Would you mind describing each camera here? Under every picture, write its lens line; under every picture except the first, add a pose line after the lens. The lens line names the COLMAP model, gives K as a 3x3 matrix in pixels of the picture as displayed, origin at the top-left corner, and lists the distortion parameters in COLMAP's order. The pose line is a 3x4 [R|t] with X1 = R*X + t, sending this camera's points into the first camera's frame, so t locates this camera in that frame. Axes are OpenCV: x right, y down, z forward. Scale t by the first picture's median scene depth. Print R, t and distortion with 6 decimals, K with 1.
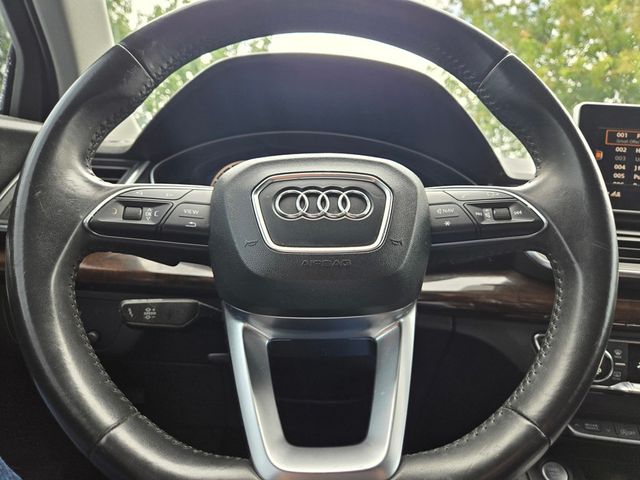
lens RADIAL K [[429.6, 0, 319.7], [0, 429.6, 244.9], [0, 0, 1]] dist [0.027757, -0.032884]
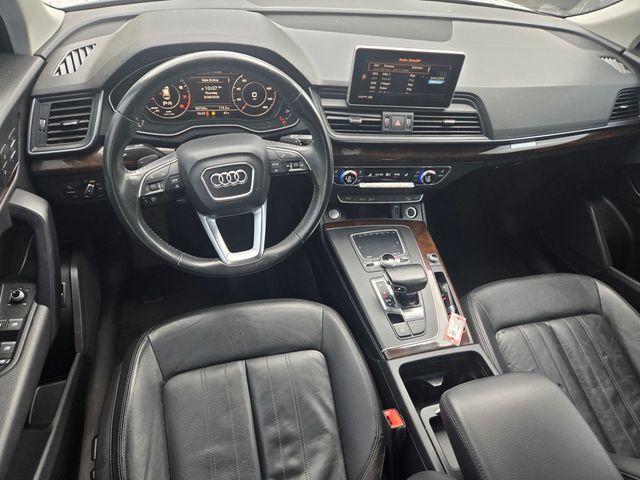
lens RADIAL K [[423.7, 0, 312.3], [0, 423.7, 242.4], [0, 0, 1]] dist [0.022254, -0.002783]
pose [[0.971733, -0.154938, 0.178127, -0.020834], [-0.003892, 0.743894, 0.668286, -1.442969], [-0.236050, -0.650089, 0.722263, -1.191435]]
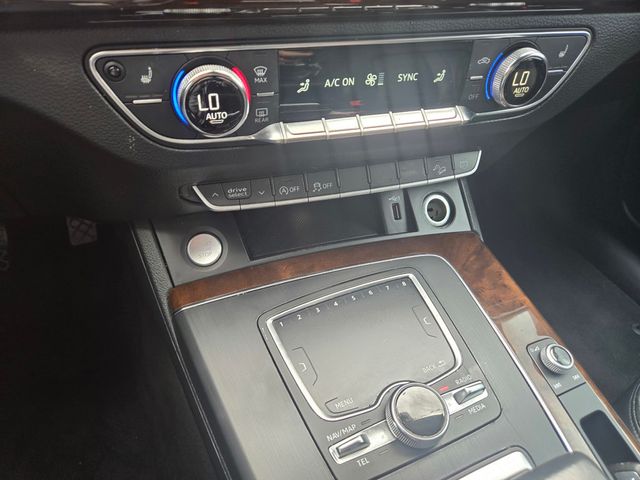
lens RADIAL K [[429.6, 0, 319.7], [0, 429.6, 244.9], [0, 0, 1]] dist [0.027757, -0.032884]
pose [[0.904832, -0.293113, 0.308810, 0.793834], [-0.002463, 0.721684, 0.692219, 0.059404], [-0.425761, -0.627102, 0.652281, 0.745301]]
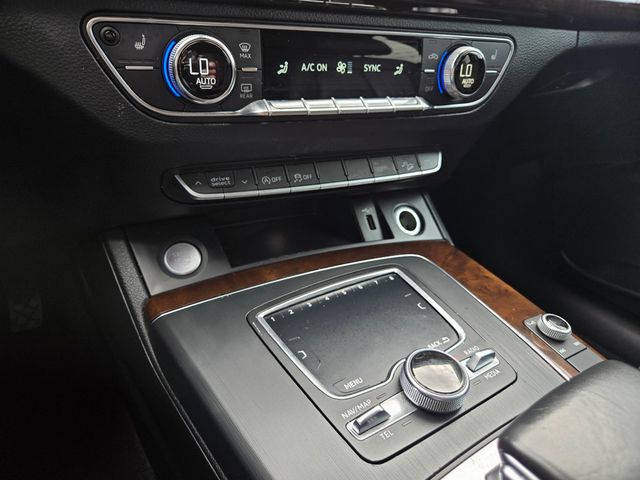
lens RADIAL K [[432.5, 0, 321.4], [0, 432.5, 241.0], [0, 0, 1]] dist [0.023889, -0.040264]
pose [[0.829373, -0.260886, 0.494043, 0.632001], [0.004818, 0.887587, 0.460614, 0.315226], [-0.558674, -0.379641, 0.737398, 0.632957]]
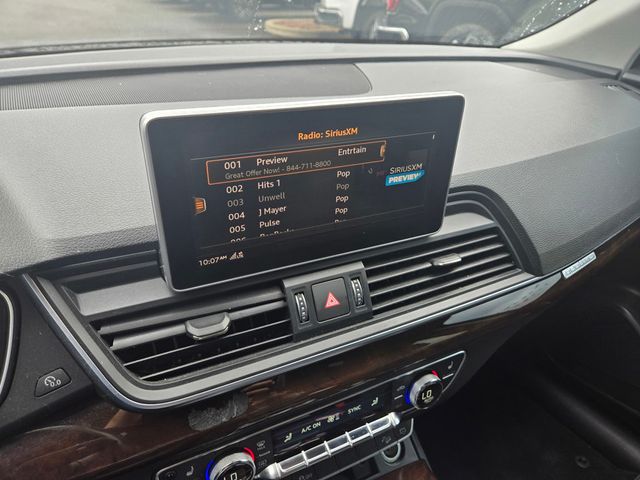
lens RADIAL K [[428.7, 0, 320.0], [0, 428.7, 240.0], [0, 0, 1]] dist [0.020396, -0.006494]
pose [[0.835297, -0.319518, 0.447423, 0.810142], [0.045578, 0.851234, 0.522803, -0.731813], [-0.547907, -0.416303, 0.725596, 0.766055]]
